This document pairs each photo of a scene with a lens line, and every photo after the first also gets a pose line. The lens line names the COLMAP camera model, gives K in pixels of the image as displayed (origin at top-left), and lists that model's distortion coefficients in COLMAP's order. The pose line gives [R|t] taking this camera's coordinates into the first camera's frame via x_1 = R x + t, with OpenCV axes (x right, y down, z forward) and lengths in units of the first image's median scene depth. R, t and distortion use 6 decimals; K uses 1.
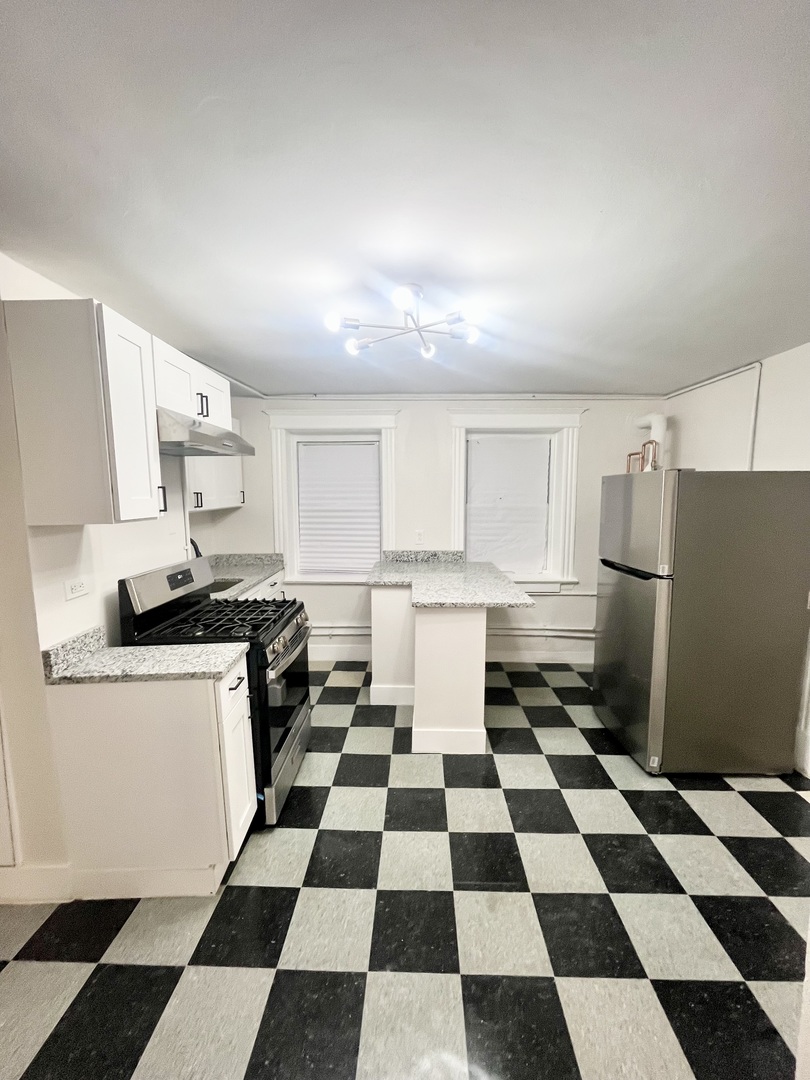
lens RADIAL K [[440.3, 0, 405.7], [0, 440.3, 535.9], [0, 0, 1]] dist [-0.003524, 0.000455]
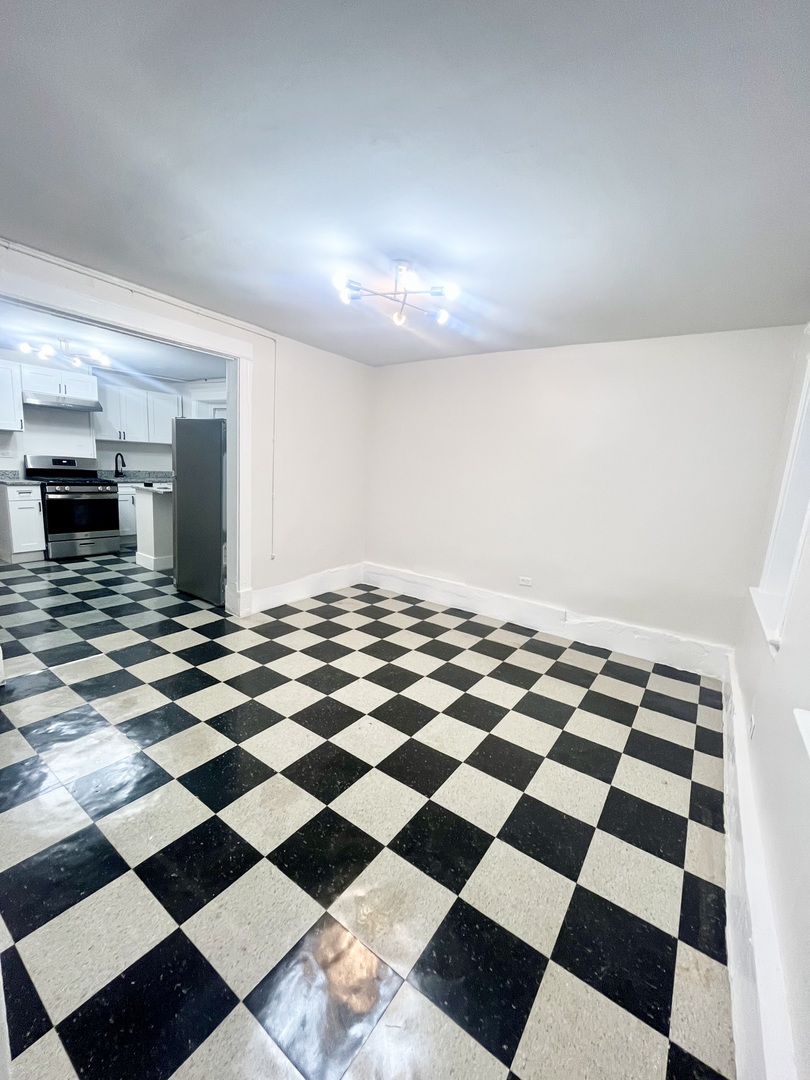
lens RADIAL K [[440.3, 0, 407.5], [0, 440.3, 544.7], [0, 0, 1]] dist [-0.003524, 0.000455]
pose [[0.830750, 0.160904, -0.532882, 2.587252], [-0.126786, 0.986844, 0.100322, 0.067043], [0.542014, -0.015781, 0.840221, -0.016967]]
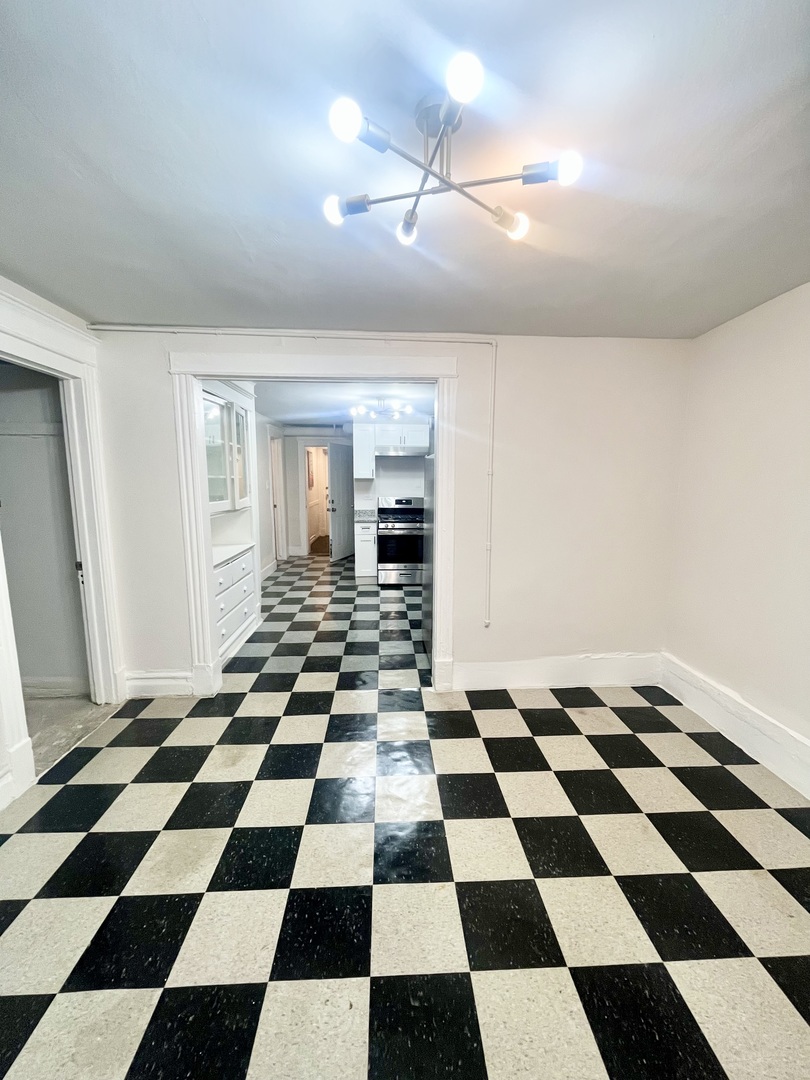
lens RADIAL K [[440.3, 0, 404.4], [0, 440.3, 539.7], [0, 0, 1]] dist [-0.003524, 0.000455]
pose [[0.072718, 0.147604, -0.986370, 2.472534], [-0.103788, 0.984738, 0.139709, -0.063861], [0.991938, 0.092214, 0.086927, 0.837037]]
